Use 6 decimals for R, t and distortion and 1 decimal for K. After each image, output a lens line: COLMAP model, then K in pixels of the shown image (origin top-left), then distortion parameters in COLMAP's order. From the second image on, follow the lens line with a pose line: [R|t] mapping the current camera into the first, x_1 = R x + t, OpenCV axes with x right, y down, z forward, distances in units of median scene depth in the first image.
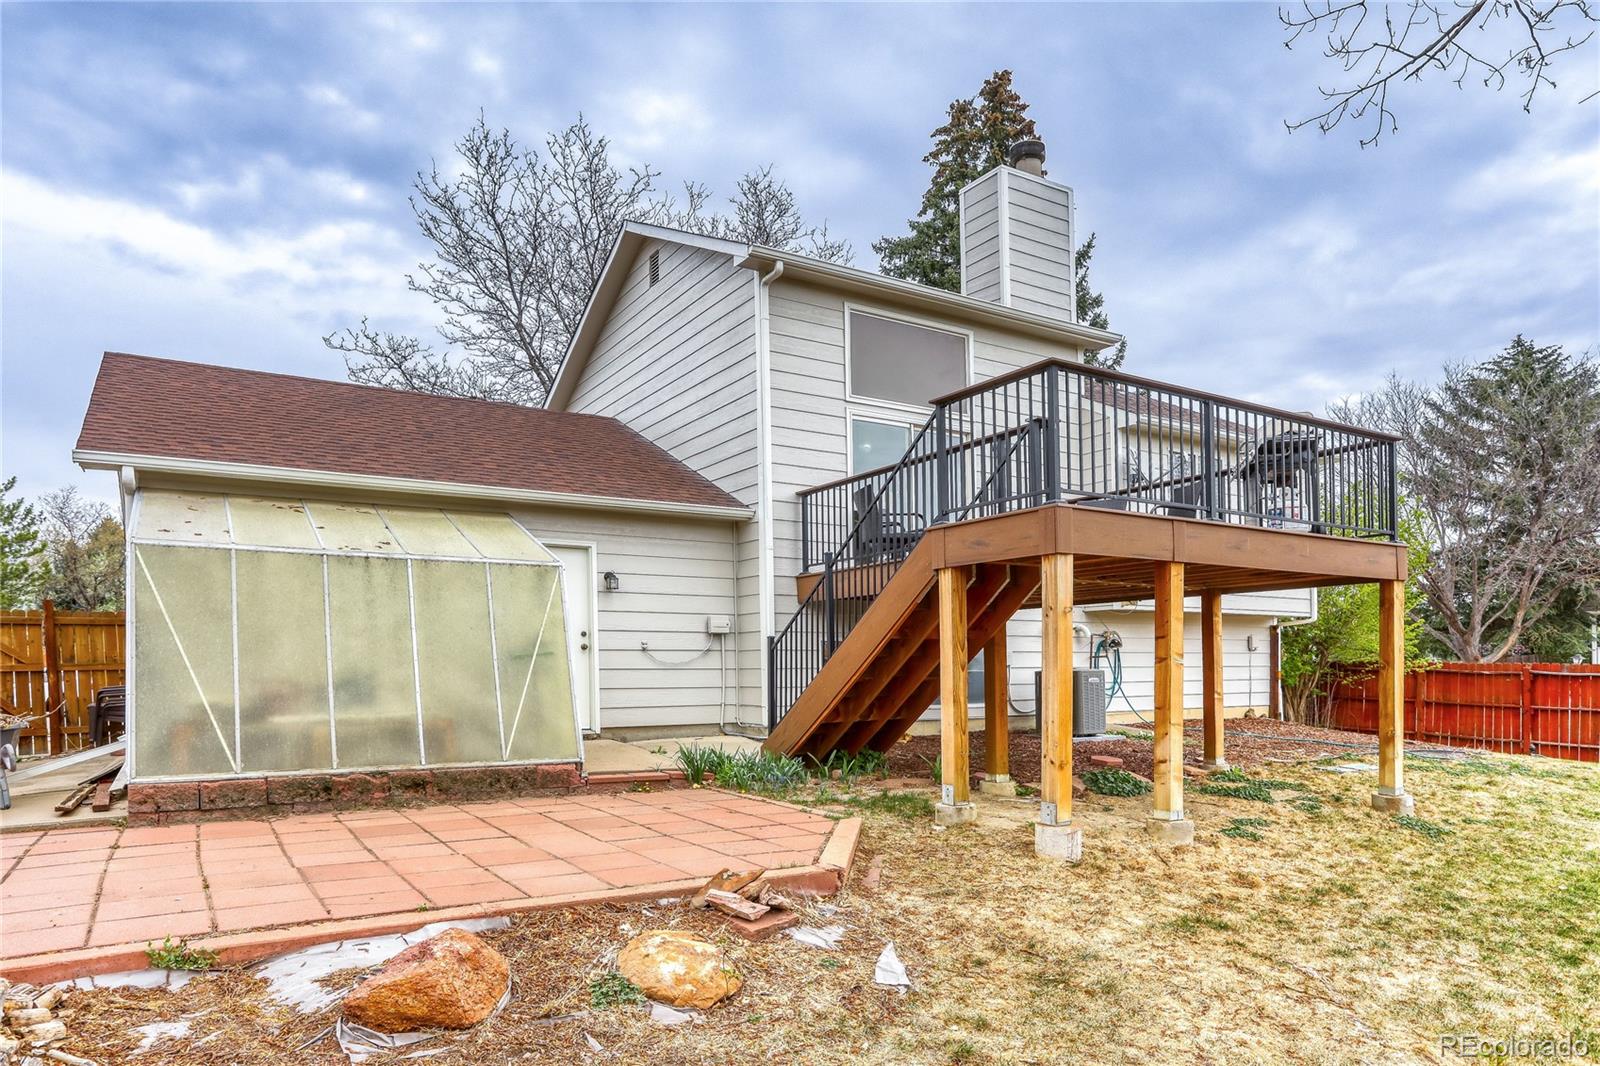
lens RADIAL K [[950.0, 0, 800.0], [0, 950.0, 533.0], [0, 0, 1]] dist [0.002062, -0.000611]
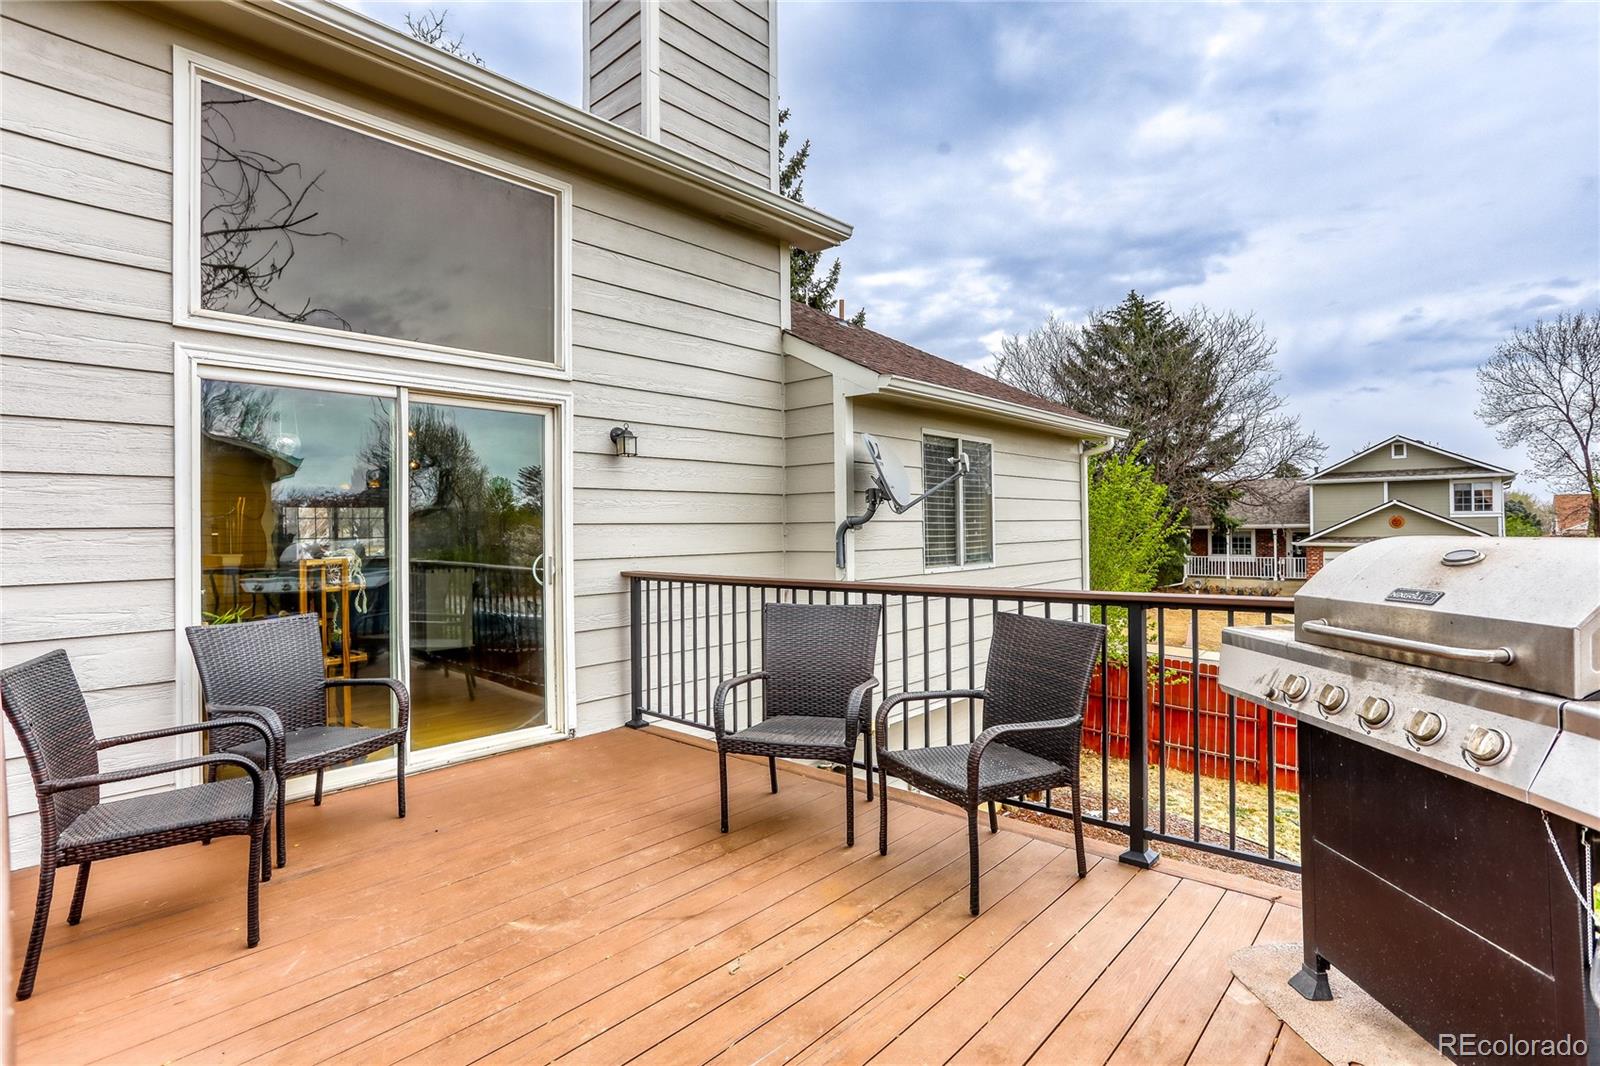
lens RADIAL K [[787.2, 0, 789.6], [0, 787.2, 530.0], [0, 0, 1]] dist [-0.066657, 0.043030]
pose [[0.959488, -0.016054, 0.281291, 0.137581], [-0.021365, 0.991355, 0.129456, -0.073700], [-0.280937, -0.130221, 0.950850, 0.450004]]
